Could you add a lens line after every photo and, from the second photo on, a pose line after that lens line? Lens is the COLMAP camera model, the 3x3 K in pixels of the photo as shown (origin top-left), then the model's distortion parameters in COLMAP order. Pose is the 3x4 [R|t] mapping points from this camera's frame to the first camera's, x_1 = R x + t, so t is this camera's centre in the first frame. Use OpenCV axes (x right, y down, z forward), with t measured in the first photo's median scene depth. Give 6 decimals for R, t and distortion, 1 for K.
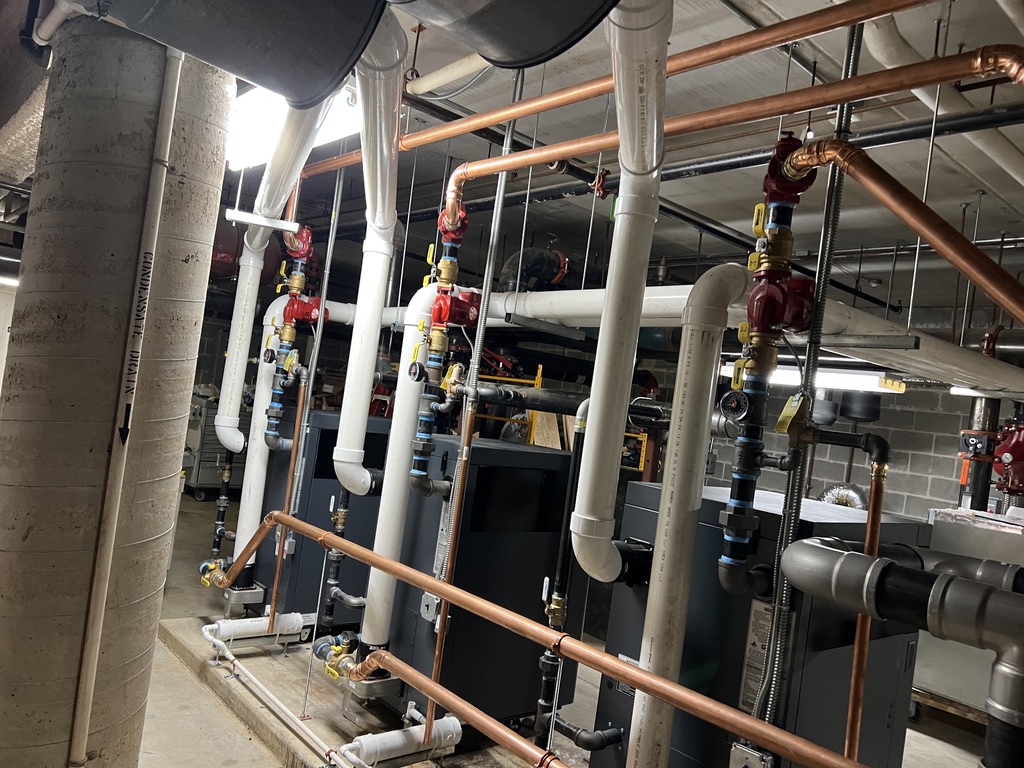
lens RADIAL K [[776.5, 0, 522.7], [0, 776.5, 392.9], [0, 0, 1]] dist [0.045180, -0.053171]
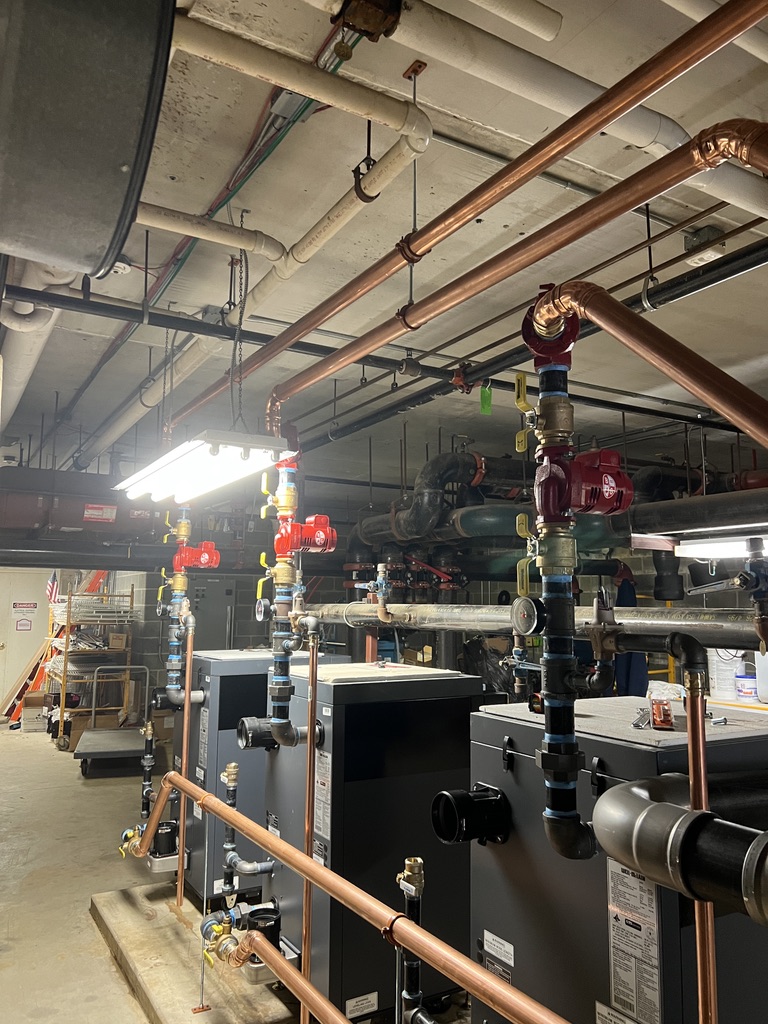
lens RADIAL K [[776.5, 0, 387.6], [0, 776.5, 509.6], [0, 0, 1]] dist [0.045180, -0.053171]
pose [[0.972957, -0.152562, -0.173435, 0.182480], [0.130677, 0.982688, -0.131334, -0.002854], [0.190469, 0.105118, 0.976049, 0.105132]]
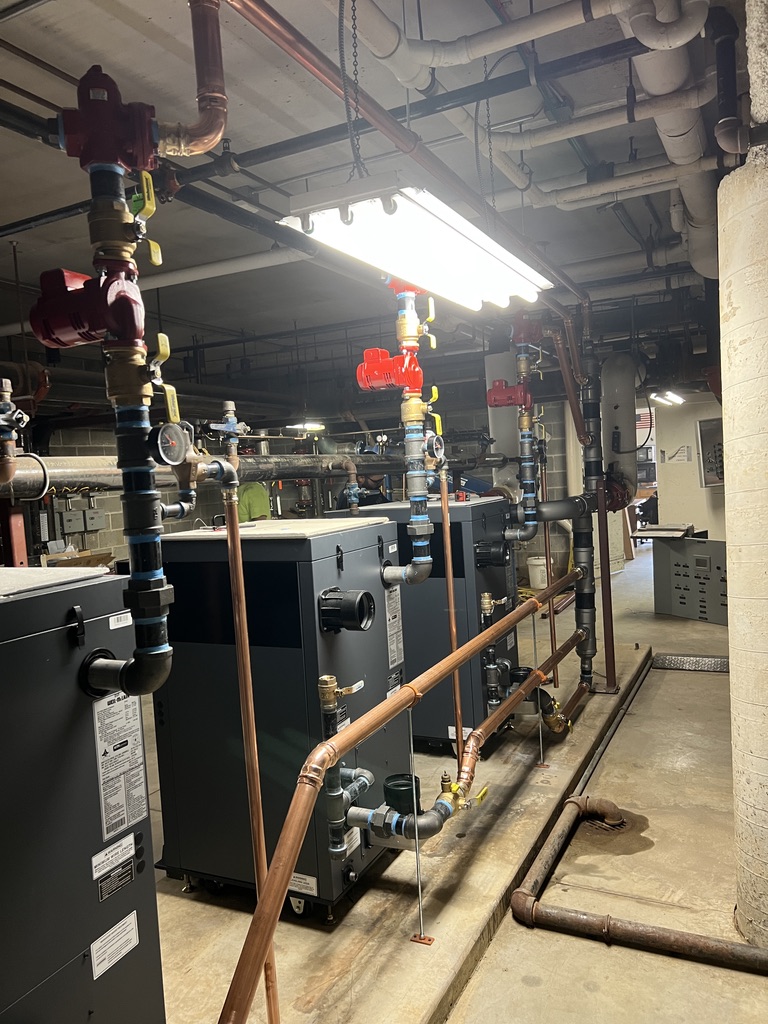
lens RADIAL K [[774.7, 0, 384.0], [0, 774.7, 512.0], [0, 0, 1]] dist [-0.004230, 0.002707]
pose [[-0.381844, -0.166662, 0.909076, -0.905858], [-0.007325, 0.984122, 0.177343, -0.105589], [-0.924198, 0.061058, -0.377002, 1.358824]]
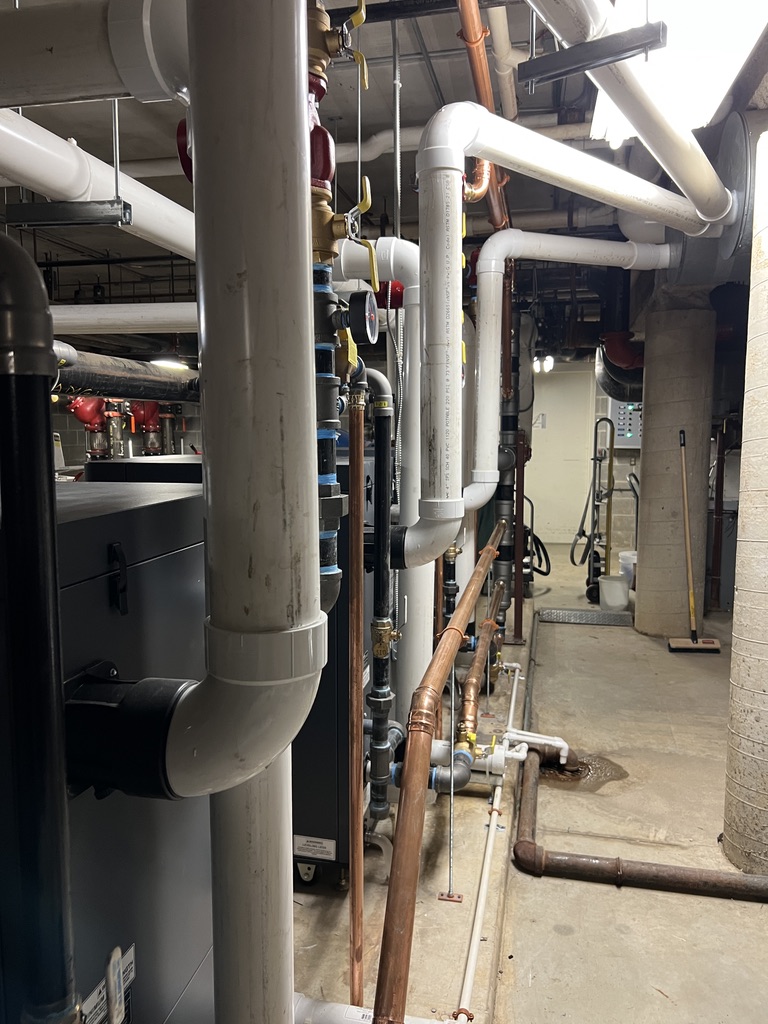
lens RADIAL K [[776.2, 0, 380.2], [0, 776.2, 502.4], [0, 0, 1]] dist [0.010540, -0.004851]
pose [[-0.581961, -0.216297, 0.783924, -0.745085], [-0.093908, 0.975405, 0.199415, -0.050019], [-0.807777, 0.042435, -0.587959, 1.522386]]
